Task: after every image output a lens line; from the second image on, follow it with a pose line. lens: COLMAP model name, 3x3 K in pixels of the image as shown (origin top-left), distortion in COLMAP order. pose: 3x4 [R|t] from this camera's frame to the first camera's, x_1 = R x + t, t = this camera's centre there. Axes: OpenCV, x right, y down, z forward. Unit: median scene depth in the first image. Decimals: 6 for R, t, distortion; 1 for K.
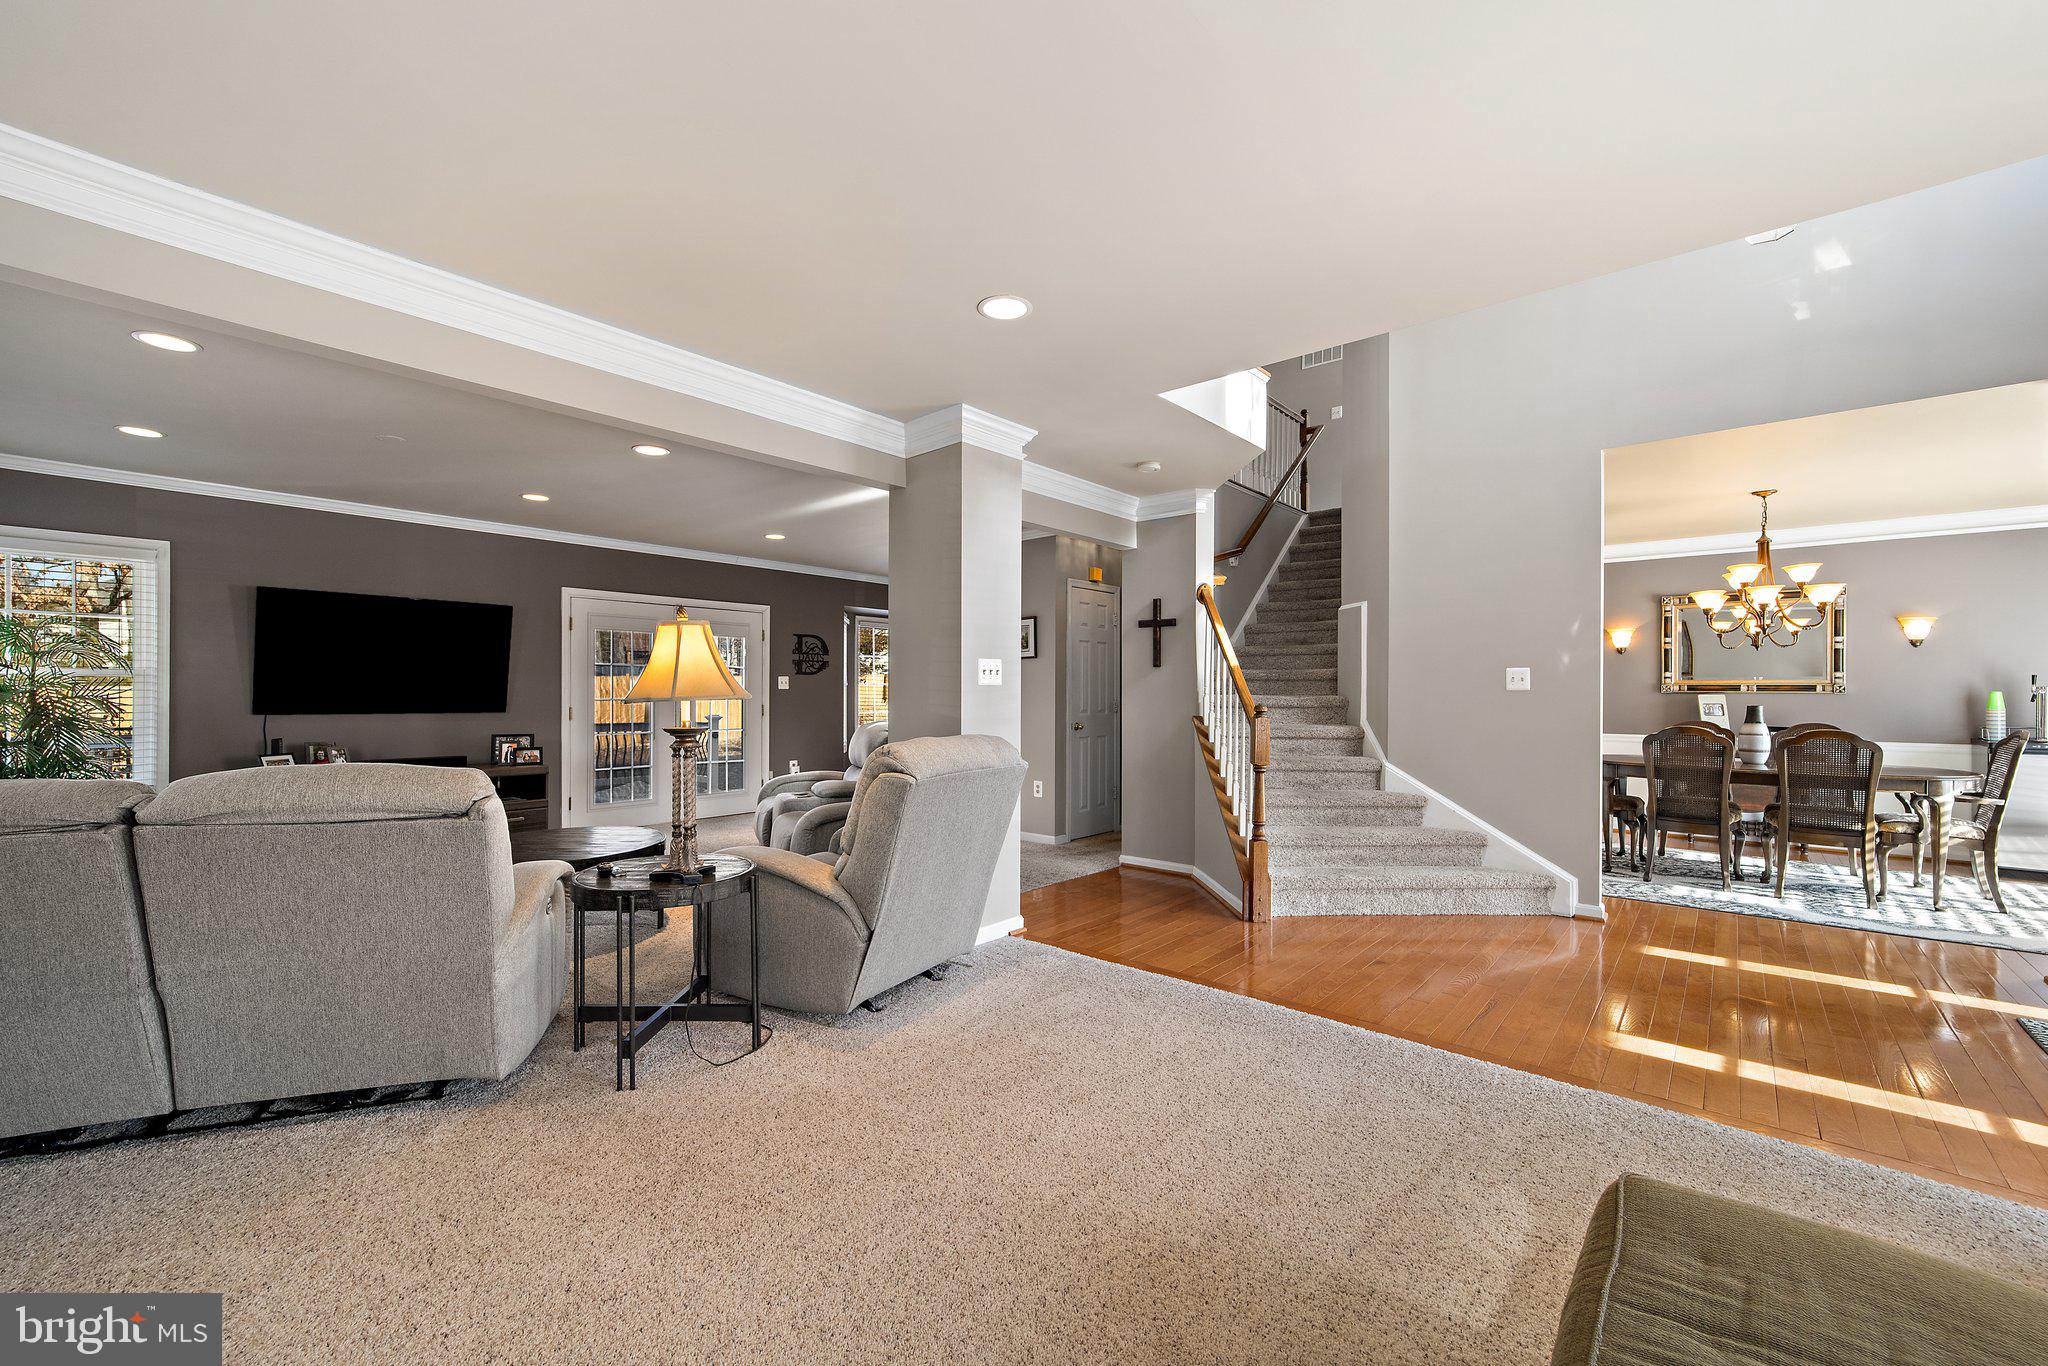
lens RADIAL K [[821.3, 0, 1022.0], [0, 821.3, 696.3], [0, 0, 1]] dist [0.001008, -0.000008]
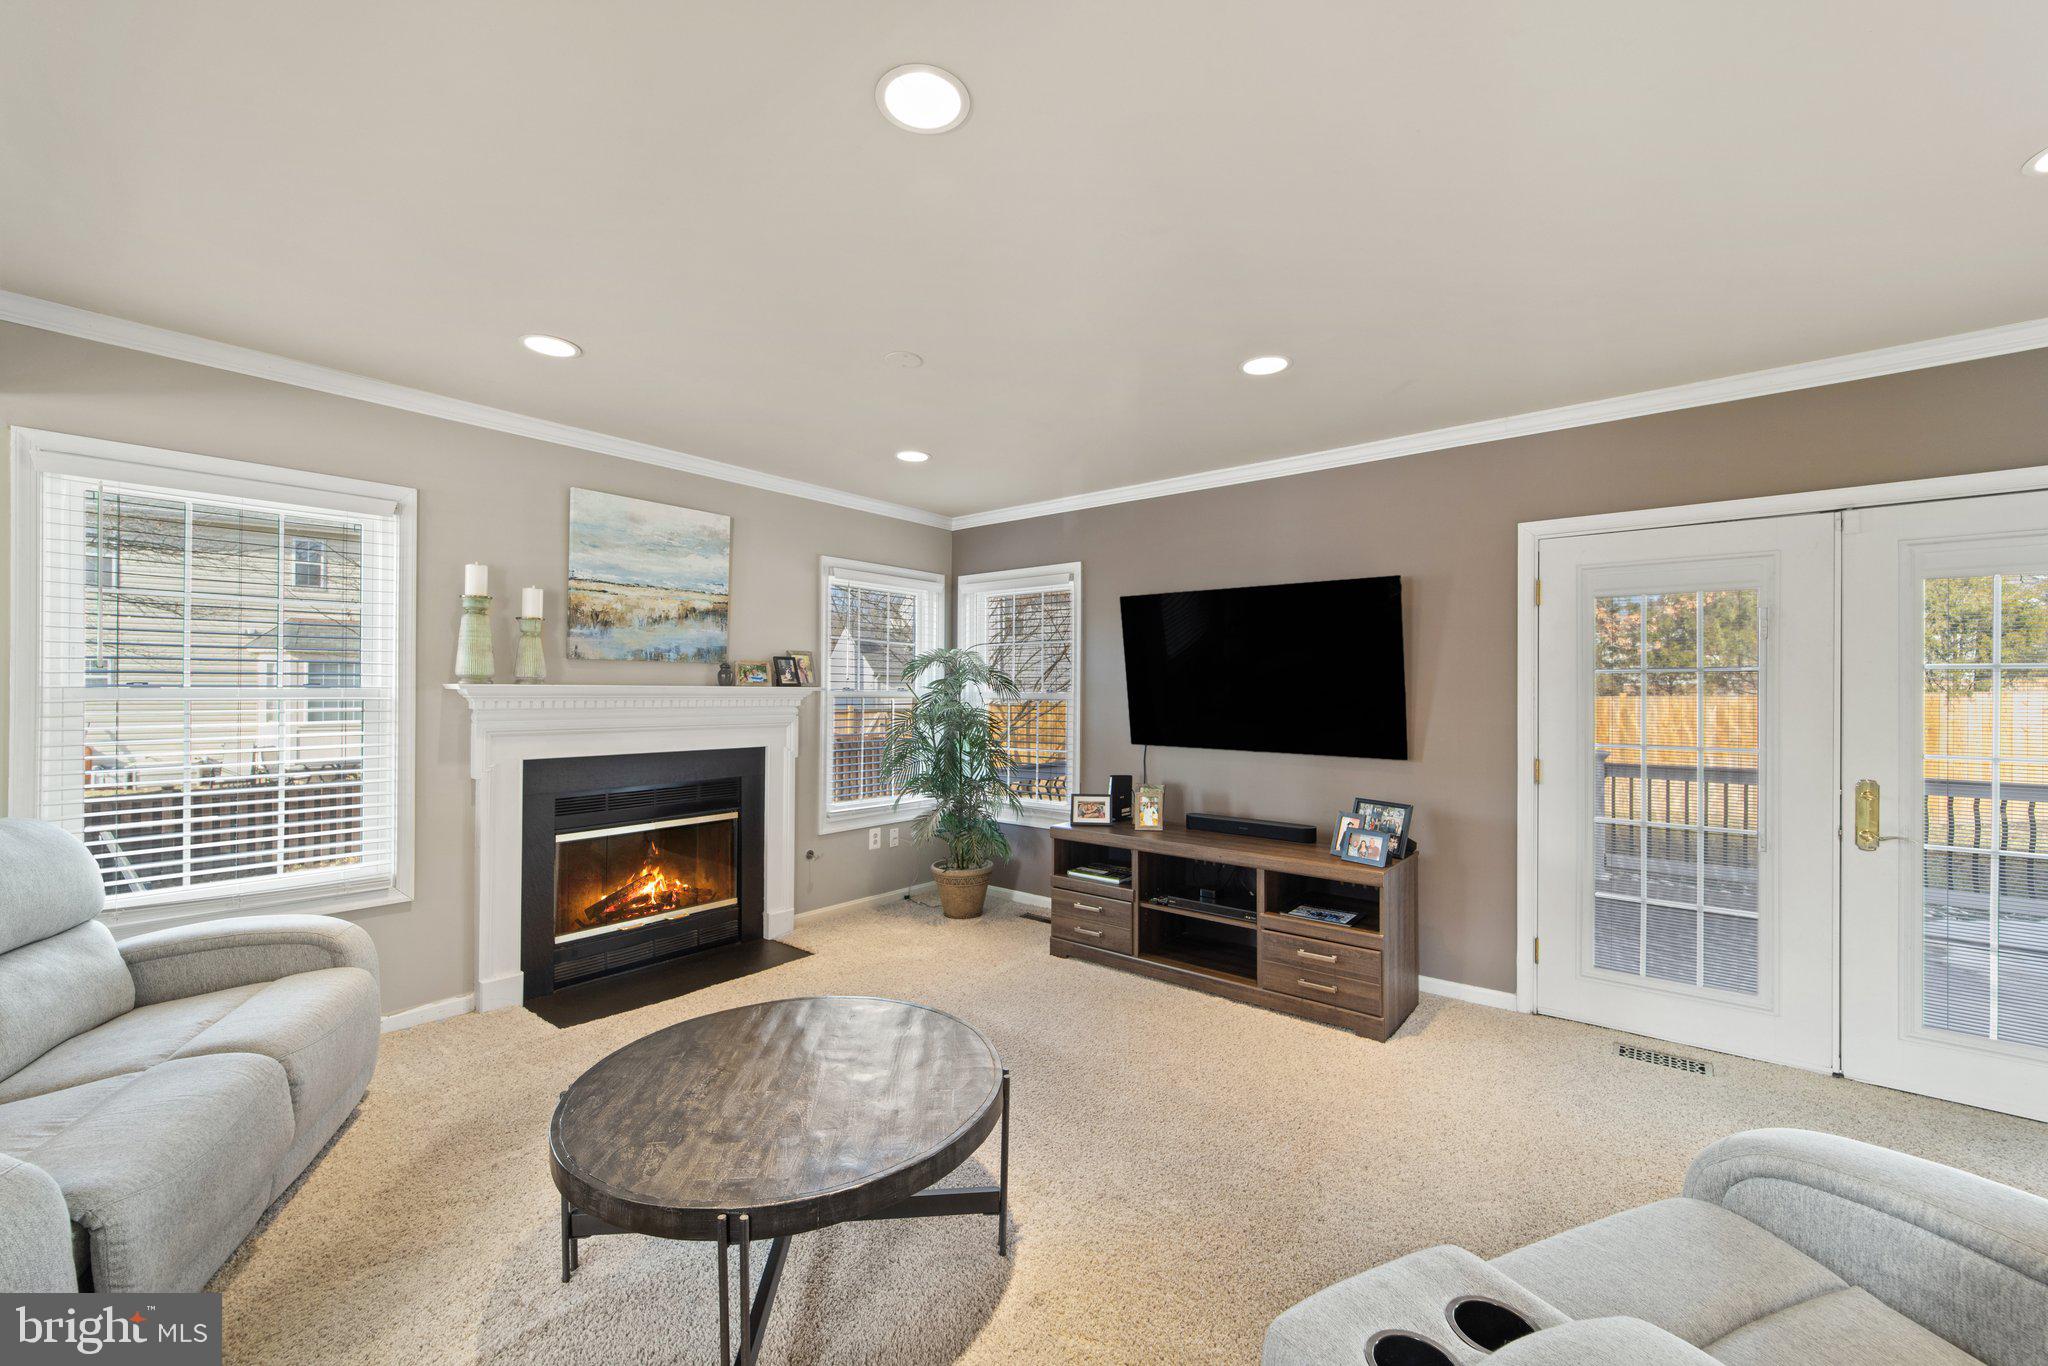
lens RADIAL K [[821.3, 0, 1029.1], [0, 821.3, 685.2], [0, 0, 1]] dist [0.001008, -0.000008]
pose [[0.021269, -0.010578, -0.999718, -0.069333], [-0.009120, 0.999900, -0.010774, -0.029749], [0.999732, 0.009346, 0.021171, 0.854357]]
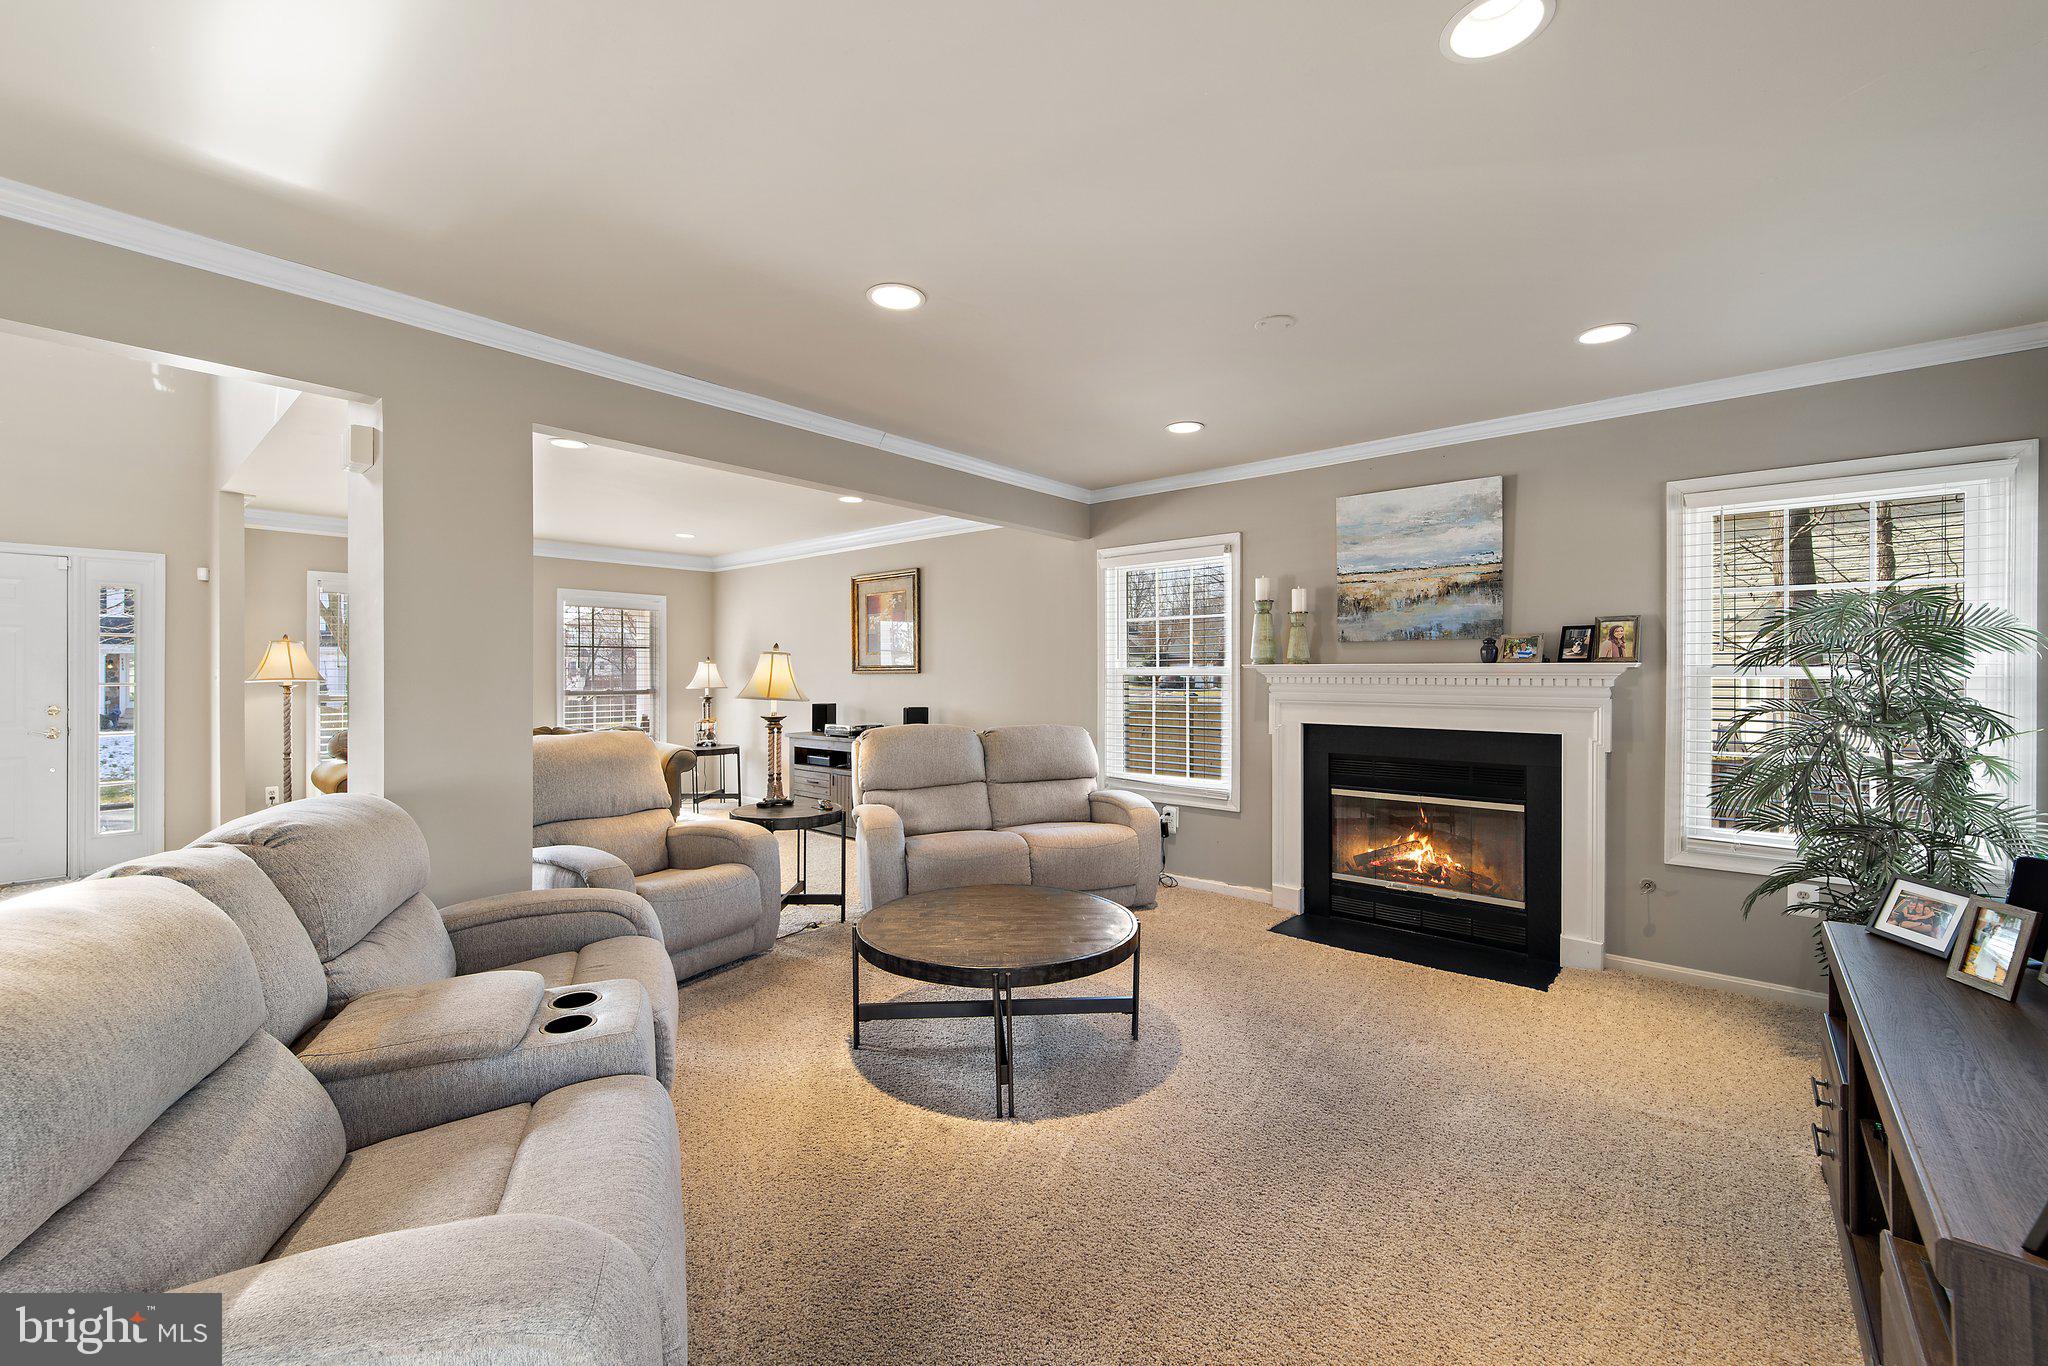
lens RADIAL K [[821.3, 0, 1023.7], [0, 821.3, 677.2], [0, 0, 1]] dist [0.001008, -0.000008]
pose [[-0.999937, -0.002321, 0.011013, -0.455396], [-0.002182, 0.999919, 0.012557, -0.030246], [-0.011041, 0.012532, -0.999861, 1.305624]]
